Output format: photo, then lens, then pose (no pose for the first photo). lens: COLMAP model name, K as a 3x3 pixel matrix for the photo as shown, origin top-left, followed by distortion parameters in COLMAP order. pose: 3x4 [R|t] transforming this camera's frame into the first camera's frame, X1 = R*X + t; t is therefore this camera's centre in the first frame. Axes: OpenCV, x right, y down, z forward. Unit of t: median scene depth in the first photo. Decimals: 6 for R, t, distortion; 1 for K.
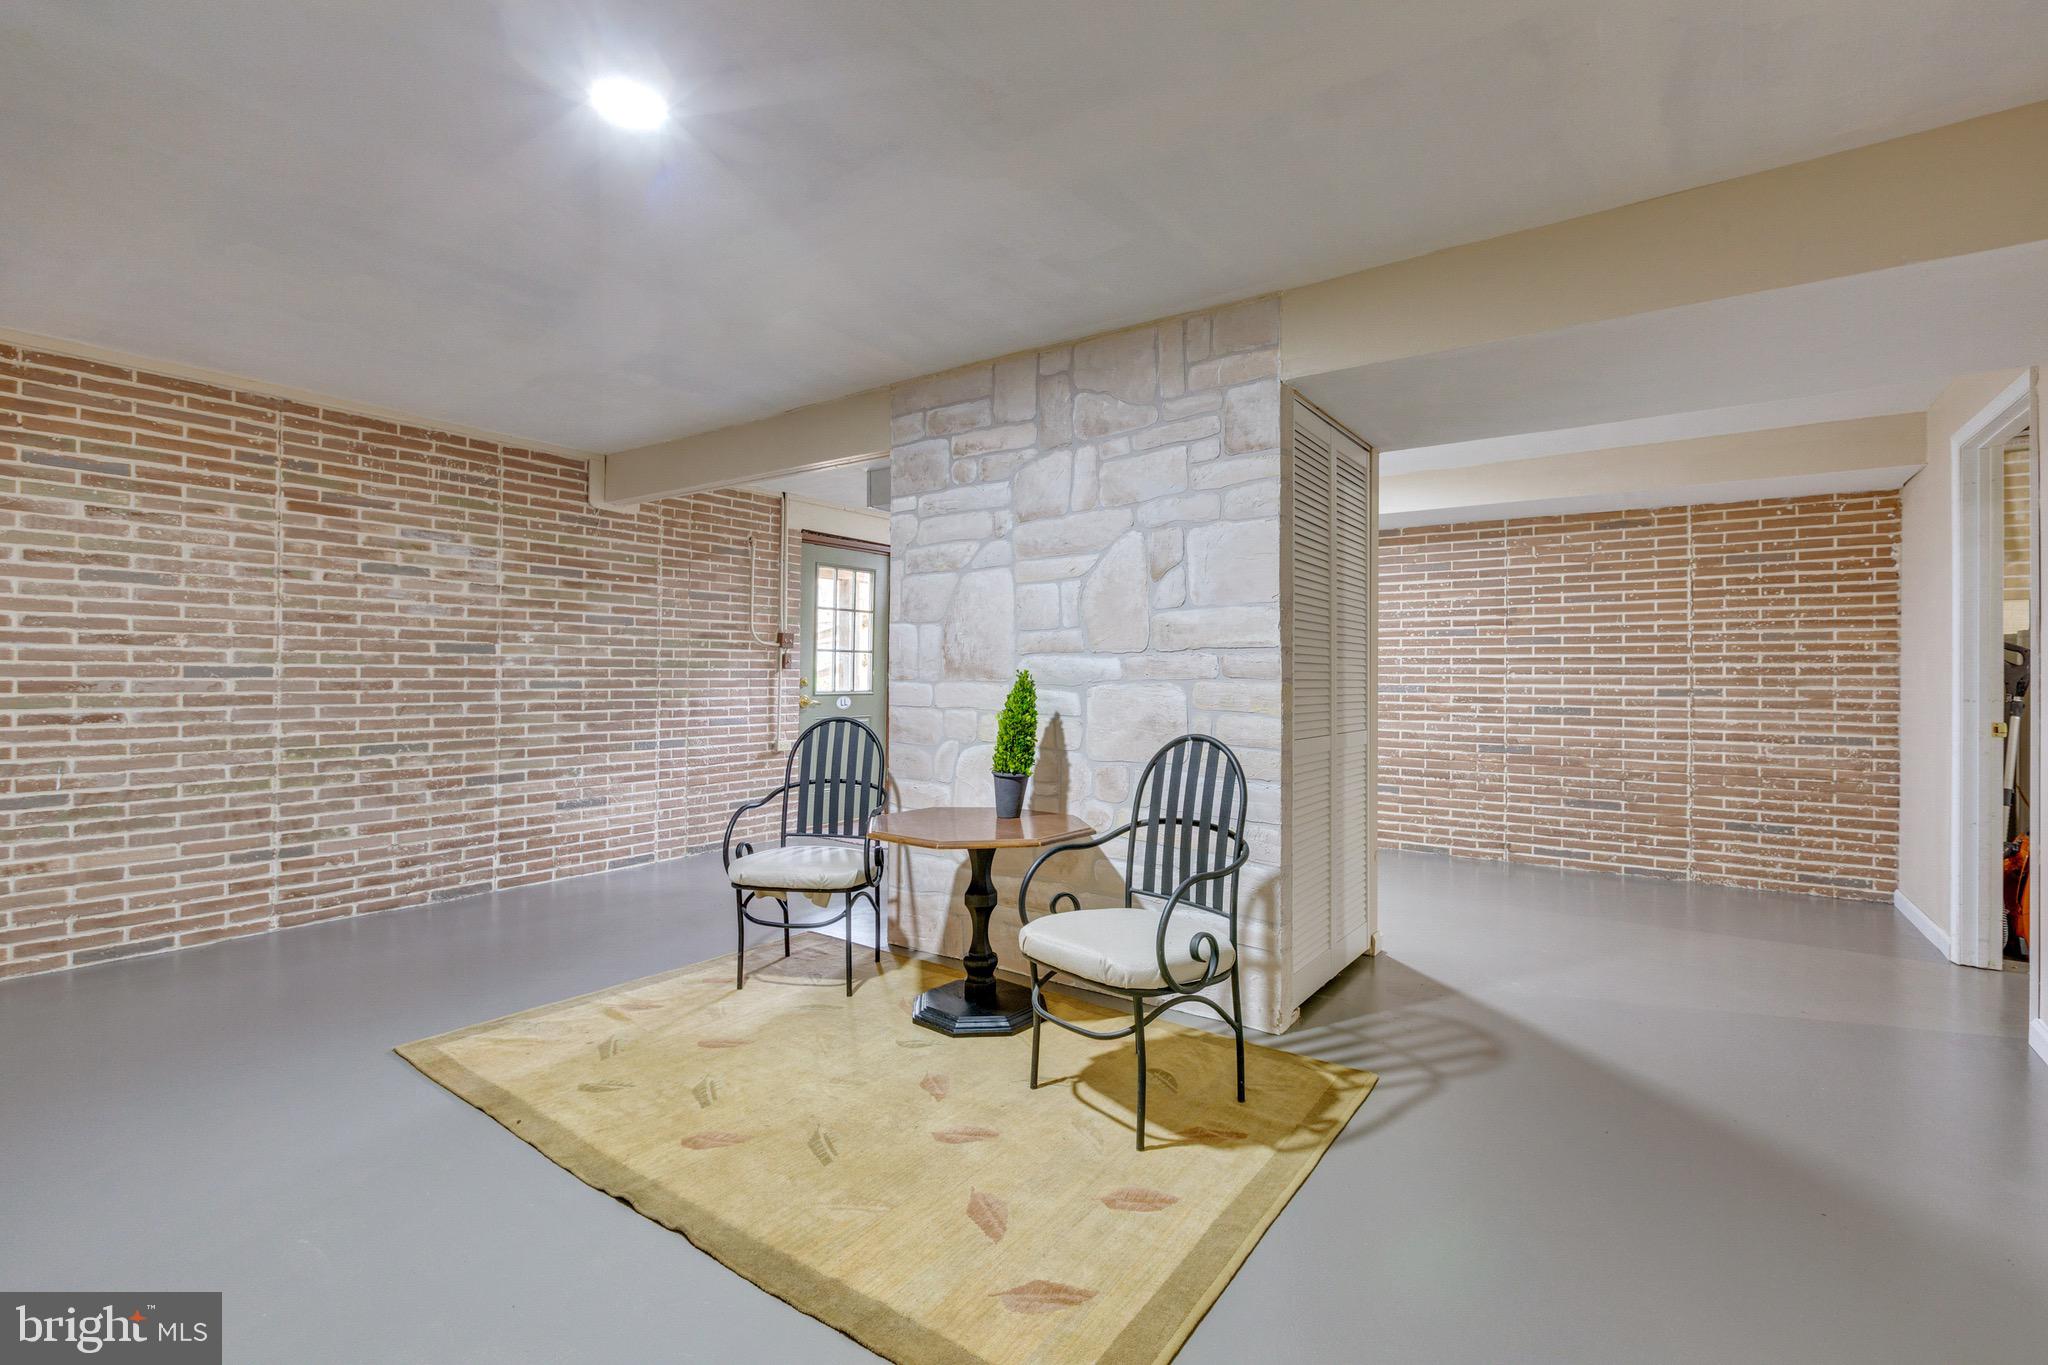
lens RADIAL K [[918.9, 0, 1021.6], [0, 918.9, 676.5], [0, 0, 1]] dist [0.002429, -0.000008]
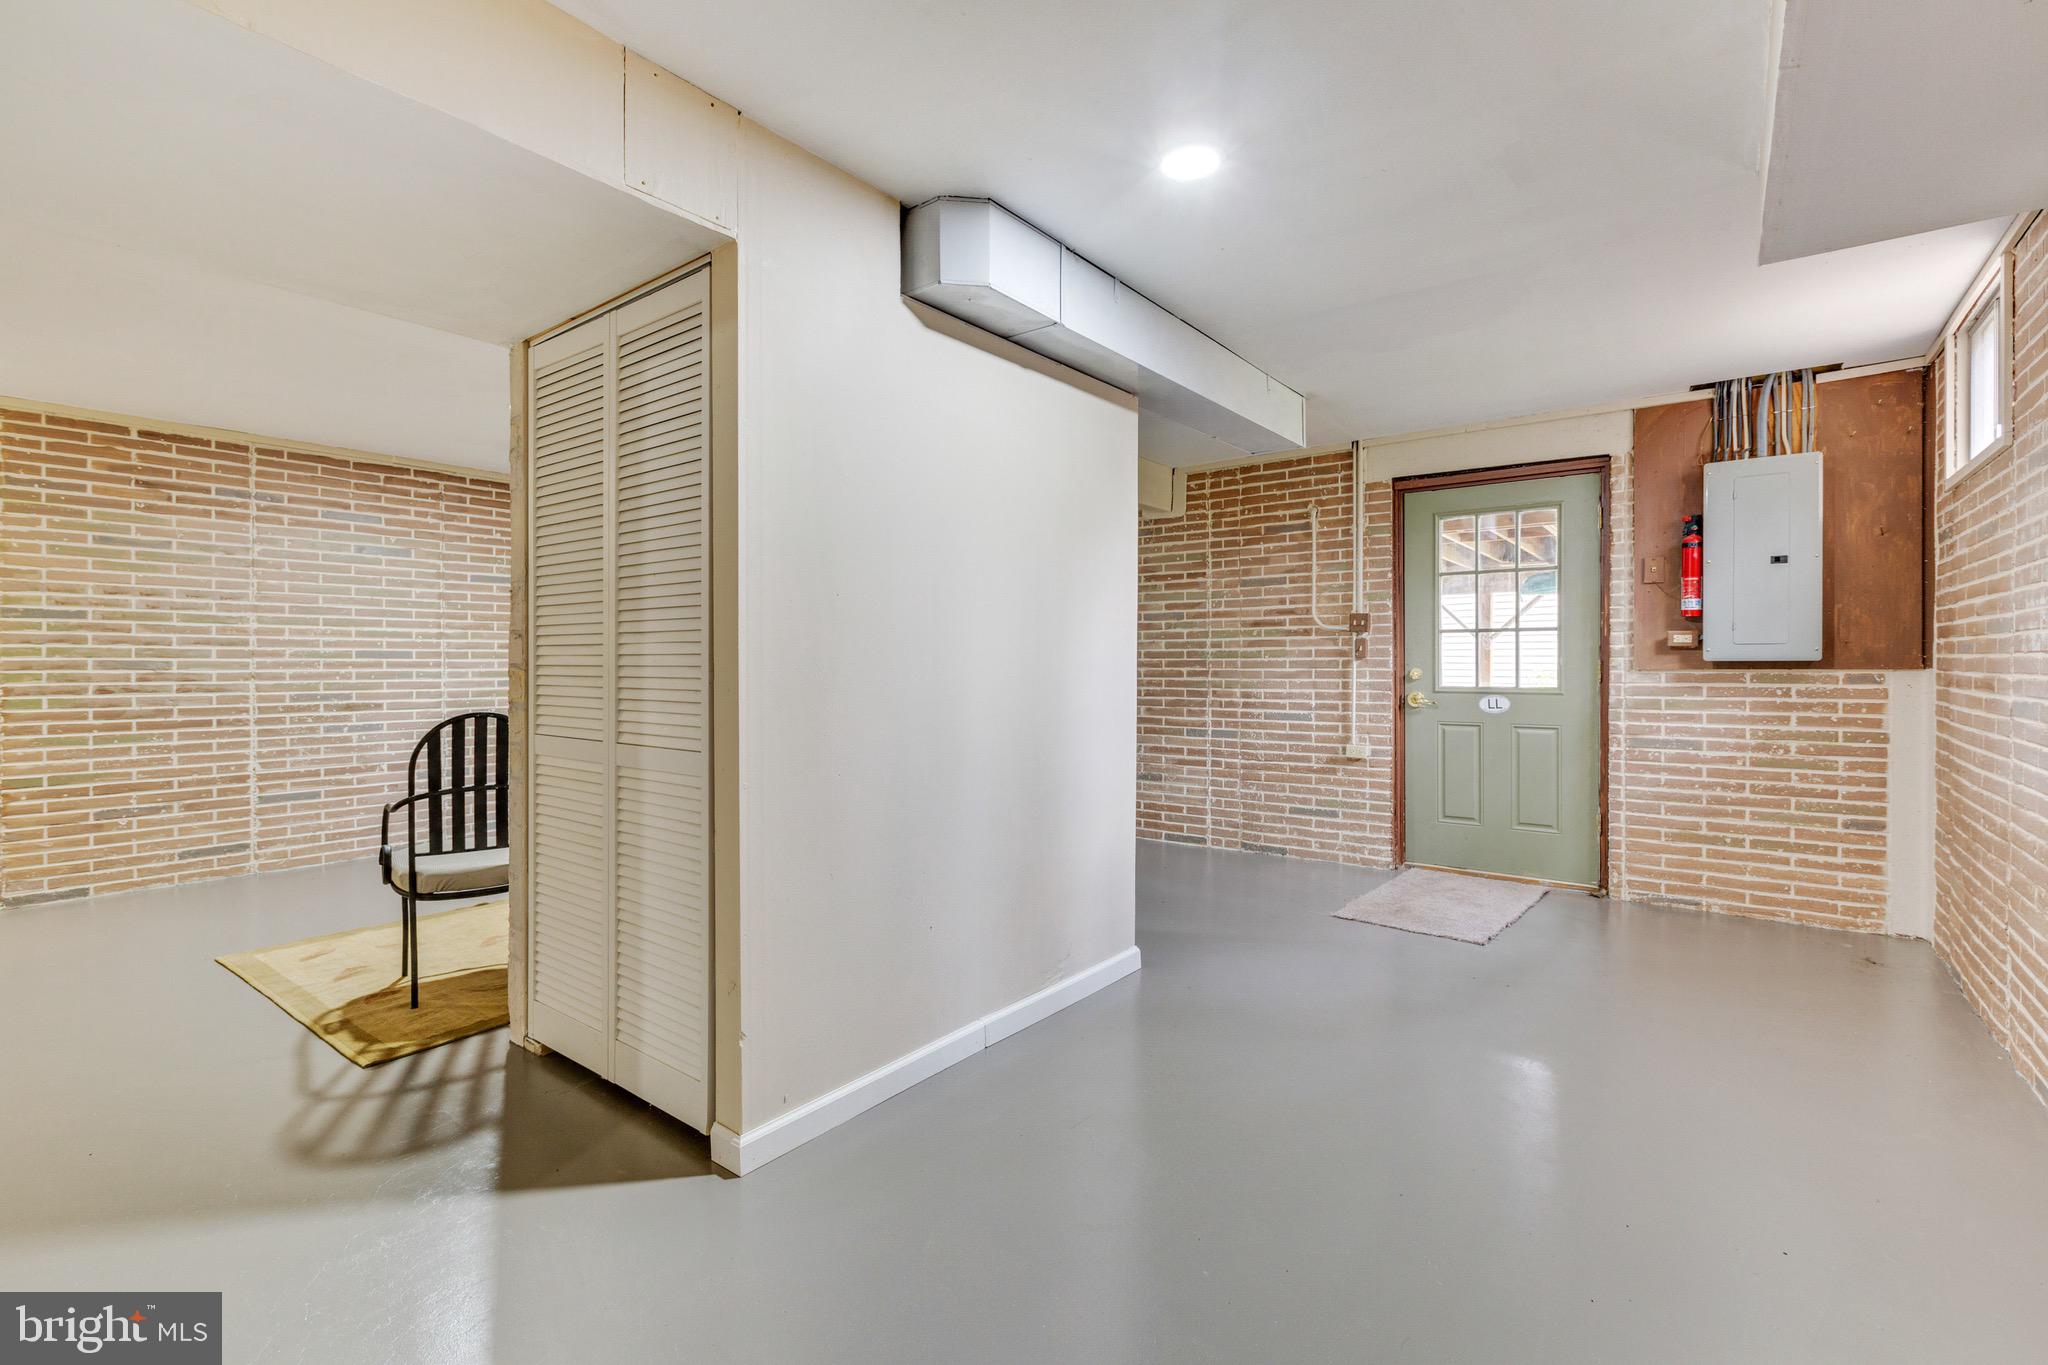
lens RADIAL K [[918.9, 0, 1021.8], [0, 918.9, 673.6], [0, 0, 1]] dist [0.002429, -0.000008]
pose [[-0.034966, 0.002812, -0.999385, 0.632450], [-0.002300, 0.999993, 0.002895, 0.004888], [0.999386, 0.002400, -0.034959, 0.815689]]
